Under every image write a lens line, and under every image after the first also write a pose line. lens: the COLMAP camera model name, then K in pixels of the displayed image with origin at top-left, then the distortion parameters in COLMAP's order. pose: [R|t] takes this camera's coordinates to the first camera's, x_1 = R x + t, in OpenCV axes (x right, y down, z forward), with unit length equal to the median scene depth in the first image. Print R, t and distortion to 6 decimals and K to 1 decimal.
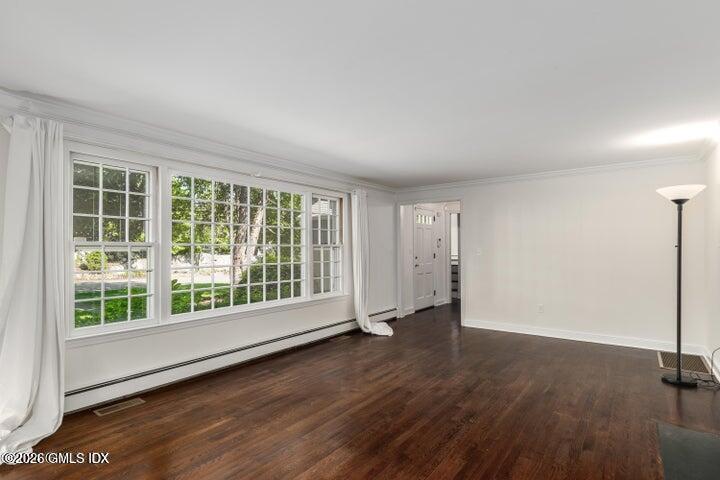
lens RADIAL K [[377.4, 0, 360.0], [0, 377.4, 240.0], [0, 0, 1]] dist [0.000058, -0.000068]
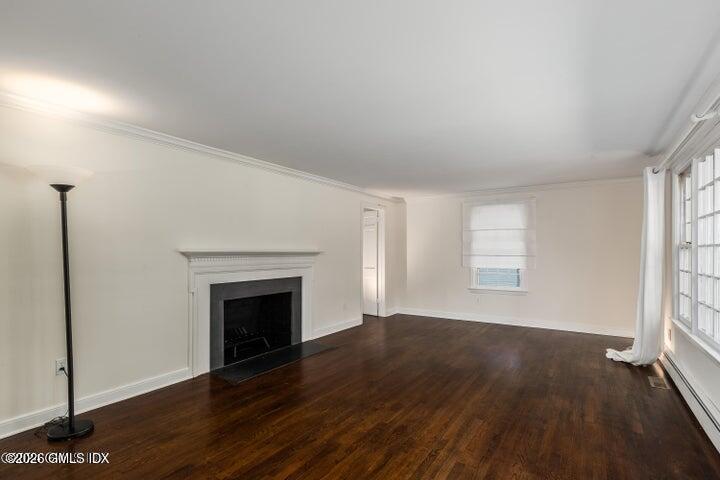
lens RADIAL K [[377.4, 0, 360.0], [0, 377.4, 240.0], [0, 0, 1]] dist [0.000058, -0.000068]
pose [[-0.998723, -0.001304, -0.050501, 0.316515], [0.001323, 0.998648, -0.051965, 0.038709], [0.050500, -0.051965, -0.997371, 1.818150]]
